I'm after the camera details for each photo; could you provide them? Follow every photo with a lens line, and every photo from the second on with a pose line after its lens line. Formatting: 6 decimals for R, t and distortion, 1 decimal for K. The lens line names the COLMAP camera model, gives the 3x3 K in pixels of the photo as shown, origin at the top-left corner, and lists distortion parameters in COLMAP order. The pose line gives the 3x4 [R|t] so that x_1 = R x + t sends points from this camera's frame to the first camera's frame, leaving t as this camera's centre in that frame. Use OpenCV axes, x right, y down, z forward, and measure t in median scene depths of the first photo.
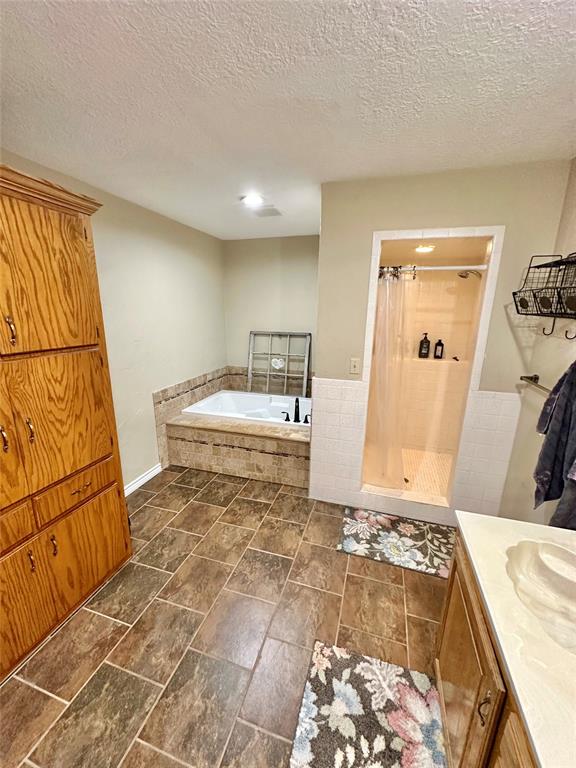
lens RADIAL K [[307.4, 0, 288.1], [0, 307.4, 385.3], [0, 0, 1]] dist [0.001106, 0.000062]
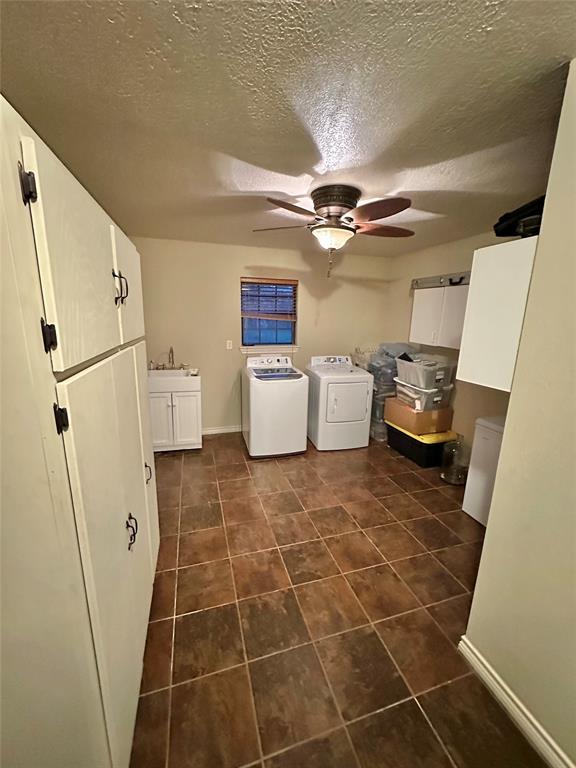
lens RADIAL K [[307.4, 0, 288.7], [0, 307.4, 383.8], [0, 0, 1]] dist [0.001106, 0.000062]
pose [[-0.824363, 0.100034, -0.557152, 0.832288], [-0.163611, 0.900145, 0.403696, -0.331431], [0.541901, 0.423949, -0.725679, 1.255569]]
